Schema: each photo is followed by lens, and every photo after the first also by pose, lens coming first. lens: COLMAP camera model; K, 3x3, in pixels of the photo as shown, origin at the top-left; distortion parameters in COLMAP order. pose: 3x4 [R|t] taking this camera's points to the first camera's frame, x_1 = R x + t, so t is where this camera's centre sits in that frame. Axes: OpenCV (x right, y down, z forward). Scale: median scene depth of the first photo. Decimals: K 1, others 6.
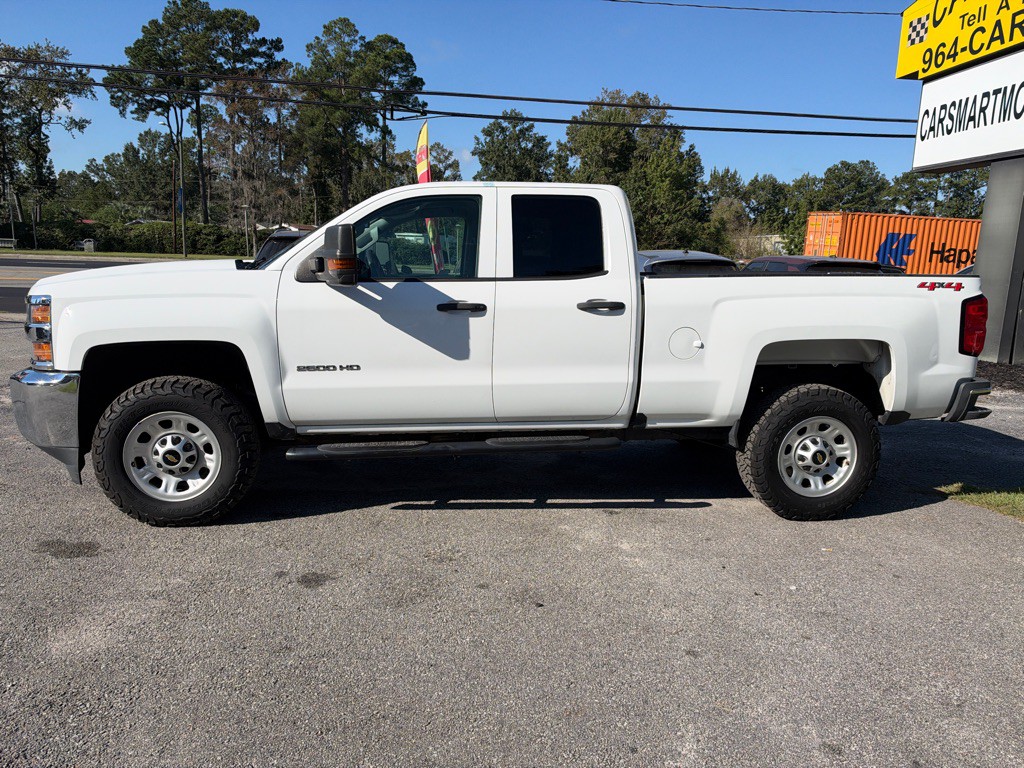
lens RADIAL K [[748.2, 0, 498.8], [0, 748.2, 383.4], [0, 0, 1]] dist [0.017260, -0.030057]
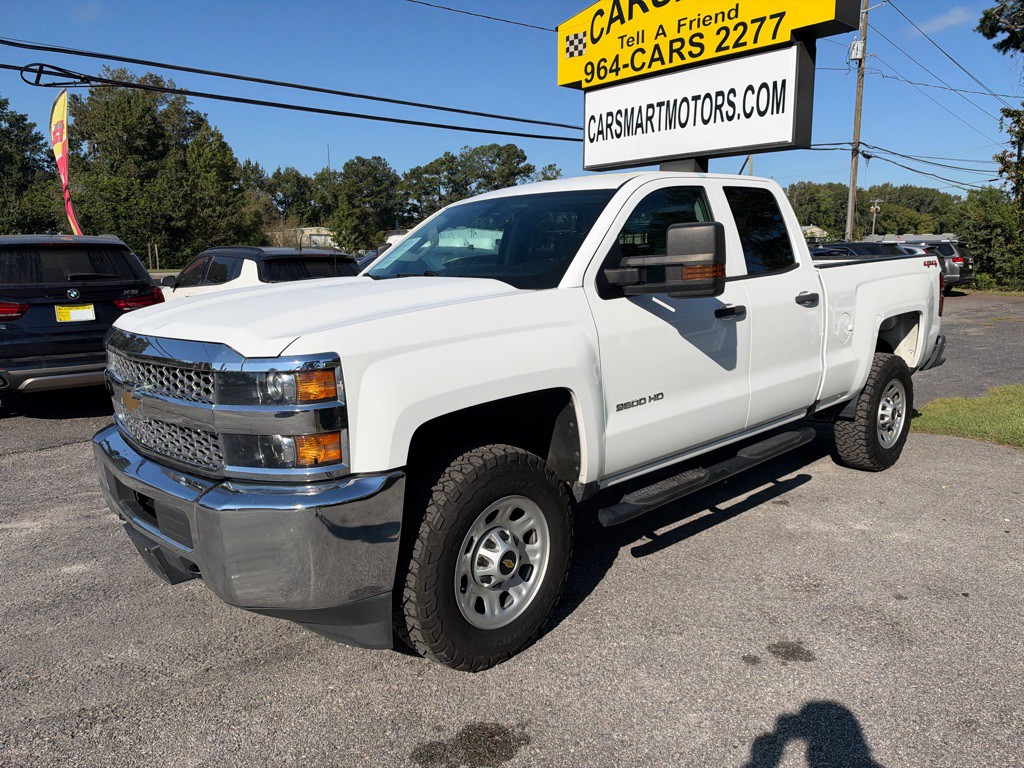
lens RADIAL K [[749.9, 0, 525.2], [0, 749.9, 387.1], [0, 0, 1]] dist [0.000595, -0.007483]
pose [[0.806705, -0.142791, 0.573444, -0.245752], [0.134938, 0.989242, 0.056500, -0.030575], [-0.575343, 0.031801, 0.817294, 0.130653]]
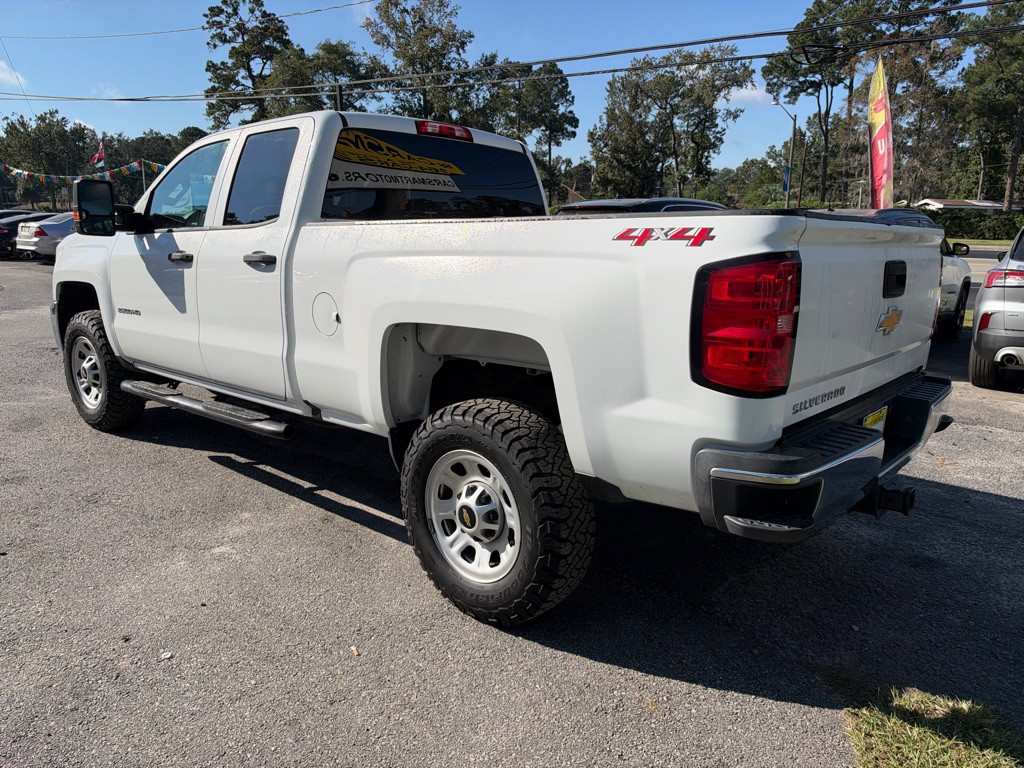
lens RADIAL K [[745.6, 0, 512.0], [0, 745.6, 384.0], [0, 0, 1]] dist [-0.004117, -0.011055]
pose [[0.671916, 0.139729, -0.727327, 0.302040], [-0.121258, 0.989545, 0.078085, -0.021484], [0.730633, 0.035728, 0.681835, 0.211359]]
